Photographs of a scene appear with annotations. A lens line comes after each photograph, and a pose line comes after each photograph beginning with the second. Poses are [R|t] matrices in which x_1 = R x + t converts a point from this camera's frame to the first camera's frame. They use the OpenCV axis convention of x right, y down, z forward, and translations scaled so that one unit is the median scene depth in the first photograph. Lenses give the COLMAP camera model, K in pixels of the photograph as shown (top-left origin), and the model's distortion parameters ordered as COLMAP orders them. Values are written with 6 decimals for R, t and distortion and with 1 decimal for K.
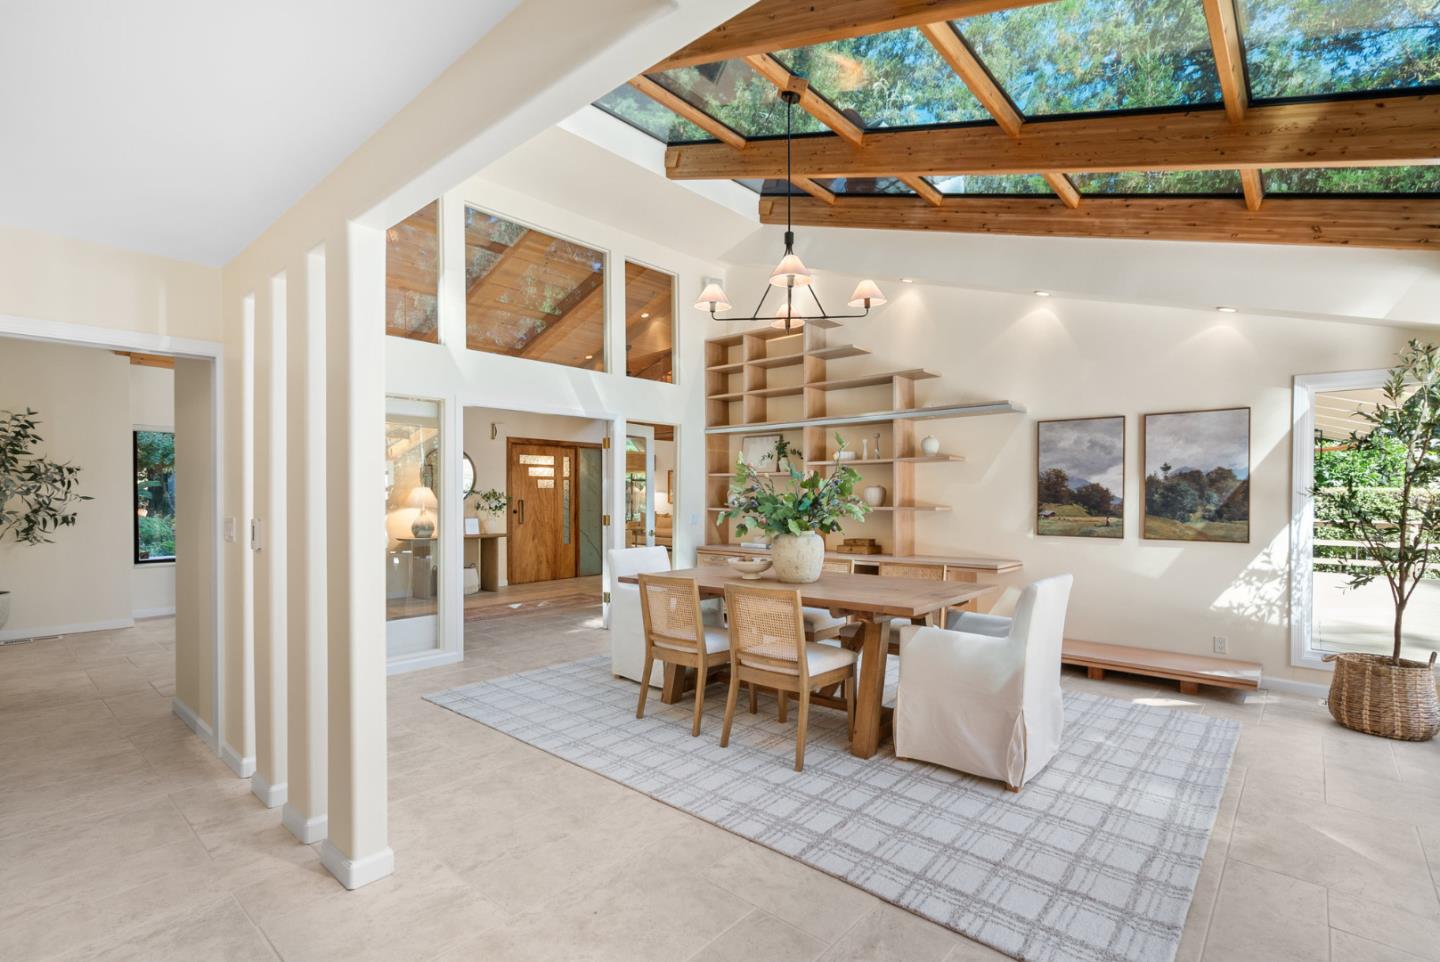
lens RADIAL K [[671.8, 0, 721.4], [0, 671.8, 488.4], [0, 0, 1]] dist [-0.000158, 0.000953]
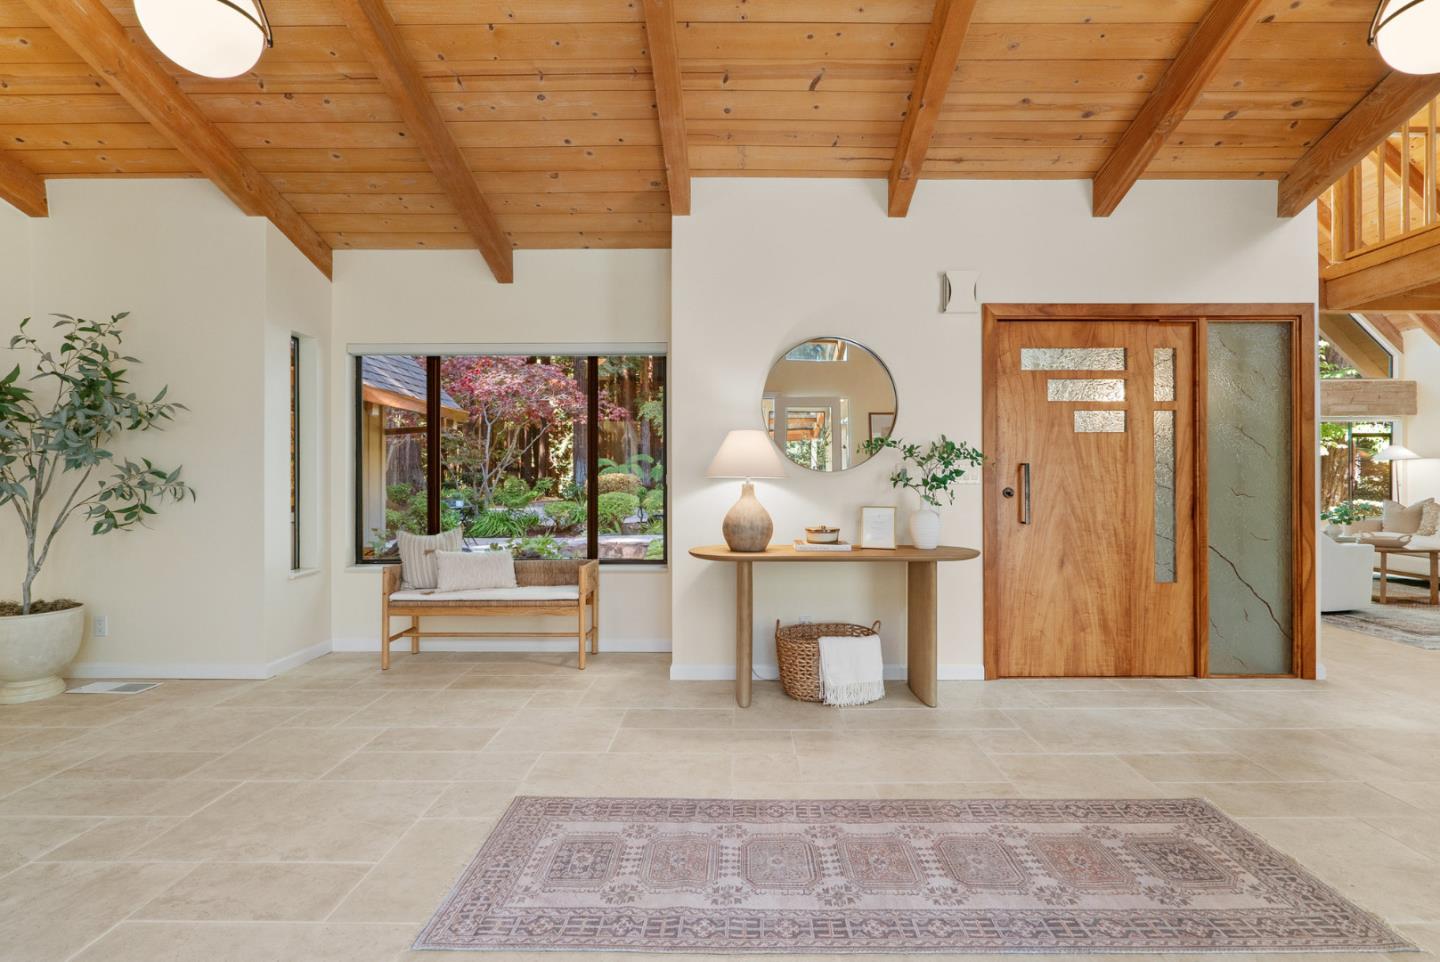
lens RADIAL K [[671.8, 0, 722.7], [0, 671.8, 472.8], [0, 0, 1]] dist [-0.000158, 0.000953]
pose [[0.664257, -0.002729, -0.747499, -0.119168], [0.011691, 0.999909, 0.006738, 0.017572], [0.747413, -0.013215, 0.664229, 0.592457]]
